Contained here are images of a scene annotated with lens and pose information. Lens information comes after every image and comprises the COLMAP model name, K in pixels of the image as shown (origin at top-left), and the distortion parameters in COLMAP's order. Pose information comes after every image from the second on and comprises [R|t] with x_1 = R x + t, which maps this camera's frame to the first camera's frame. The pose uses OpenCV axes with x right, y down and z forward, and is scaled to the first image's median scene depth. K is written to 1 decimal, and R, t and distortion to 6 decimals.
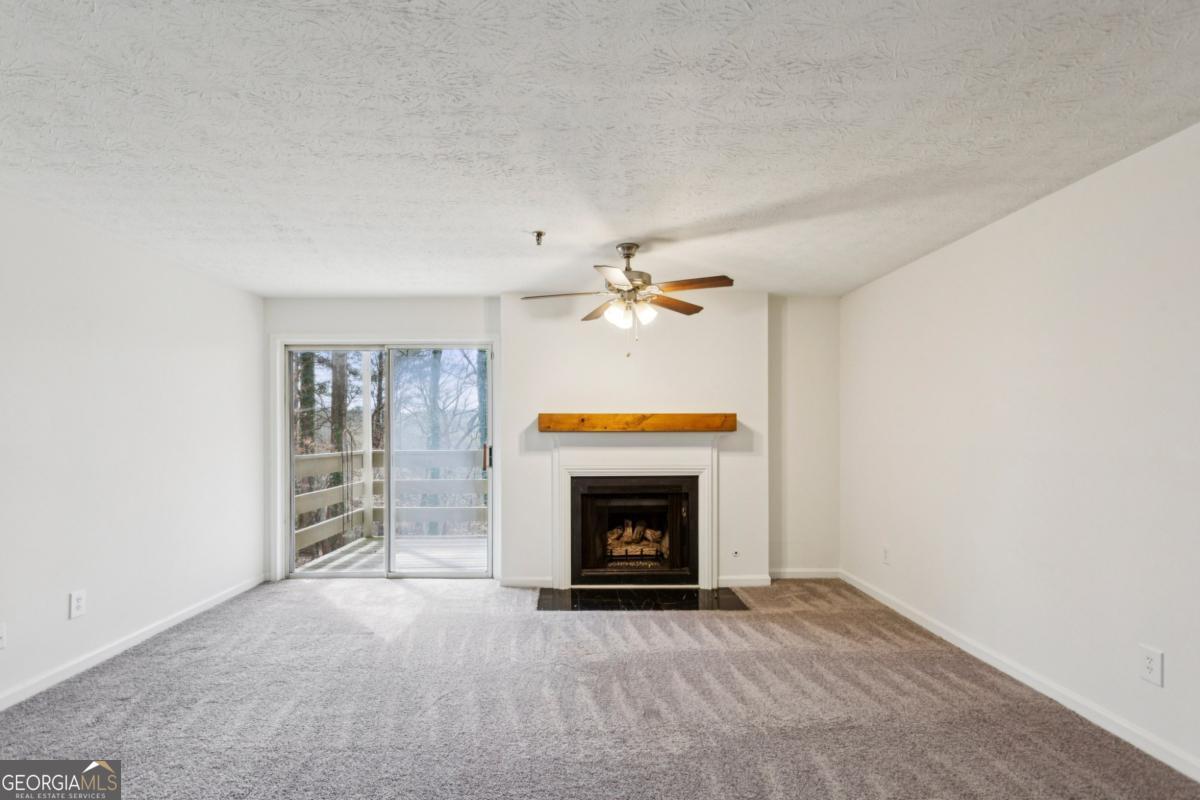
lens RADIAL K [[586.6, 0, 586.6], [0, 586.6, 424.9], [0, 0, 1]] dist [0.000796, 0.000396]
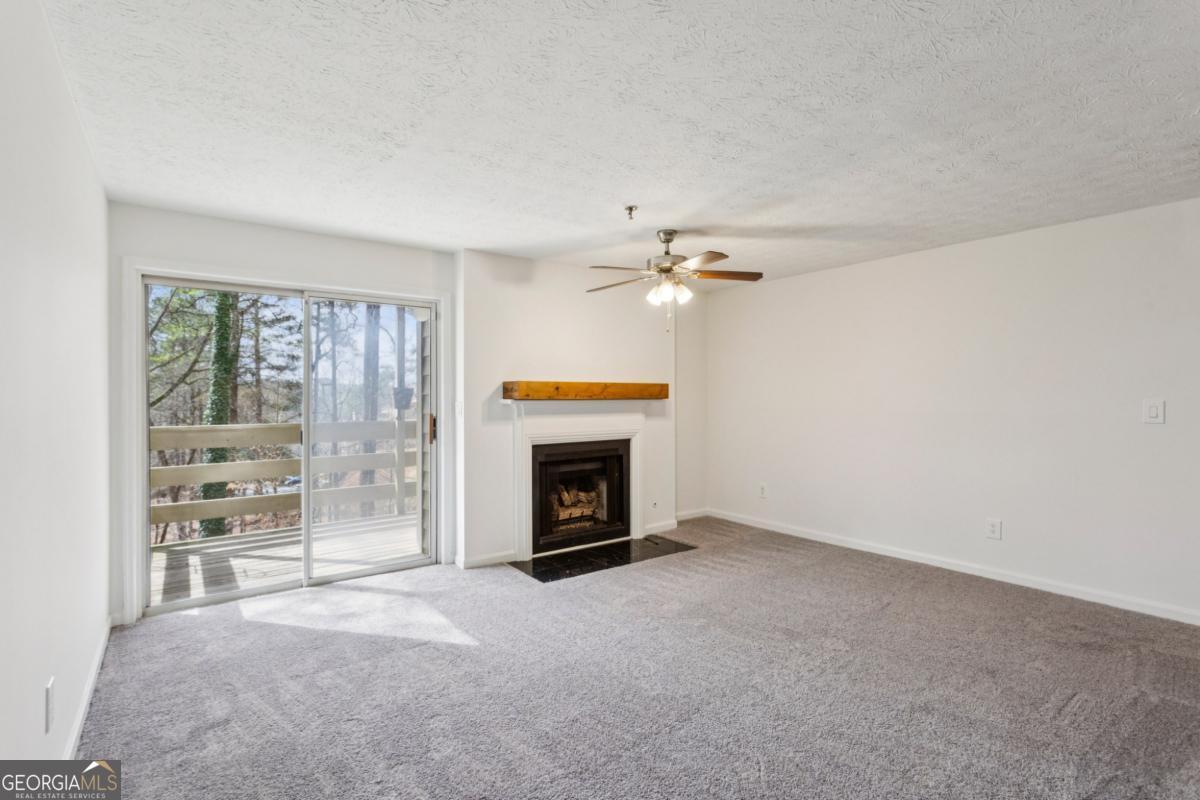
lens RADIAL K [[572.3, 0, 601.8], [0, 572.3, 390.9], [0, 0, 1]] dist [0.009590, 0.000892]
pose [[0.807042, 0.005459, 0.590468, -0.505406], [-0.002331, 0.999979, -0.006059, 0.002051], [-0.590489, 0.003513, 0.807038, 0.151024]]
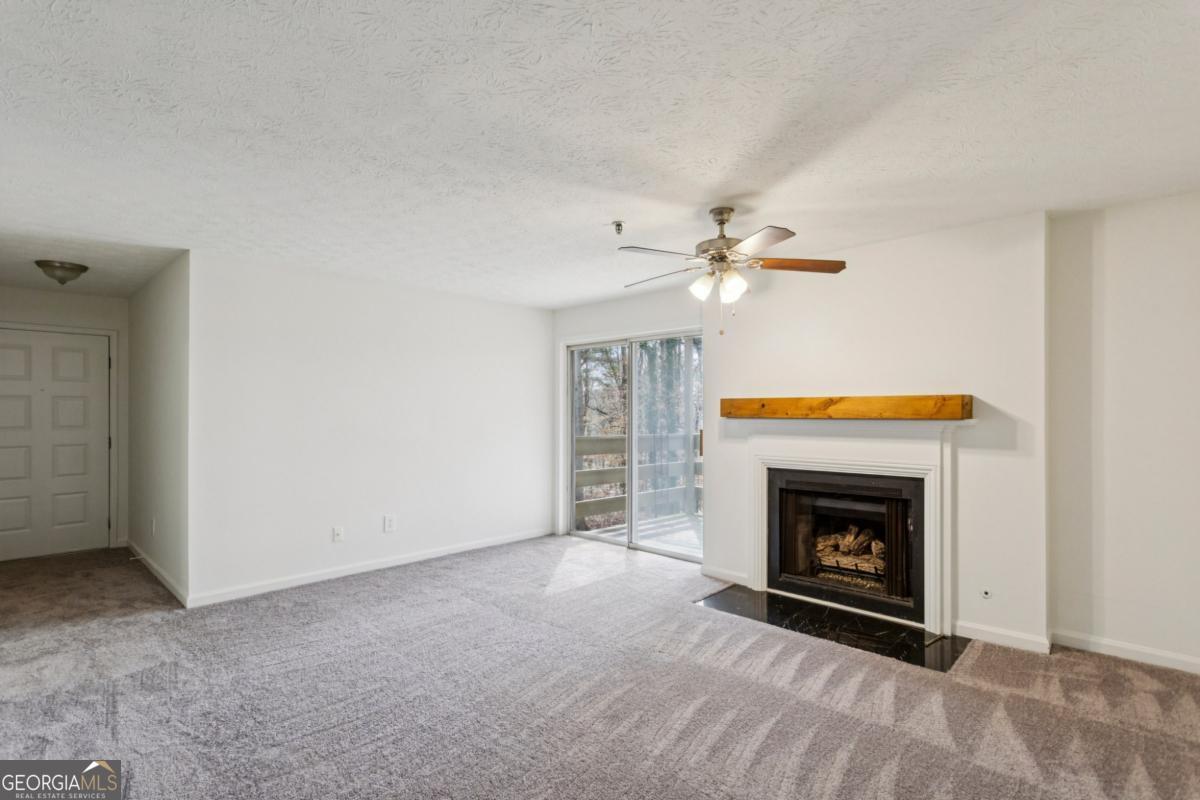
lens RADIAL K [[582.6, 0, 599.0], [0, 582.6, 402.9], [0, 0, 1]] dist [0.000328, 0.001217]
pose [[0.710443, -0.008805, -0.703700, 0.423540], [0.001309, 0.999937, -0.011190, -0.001784], [0.703754, 0.007029, 0.710409, 0.180916]]
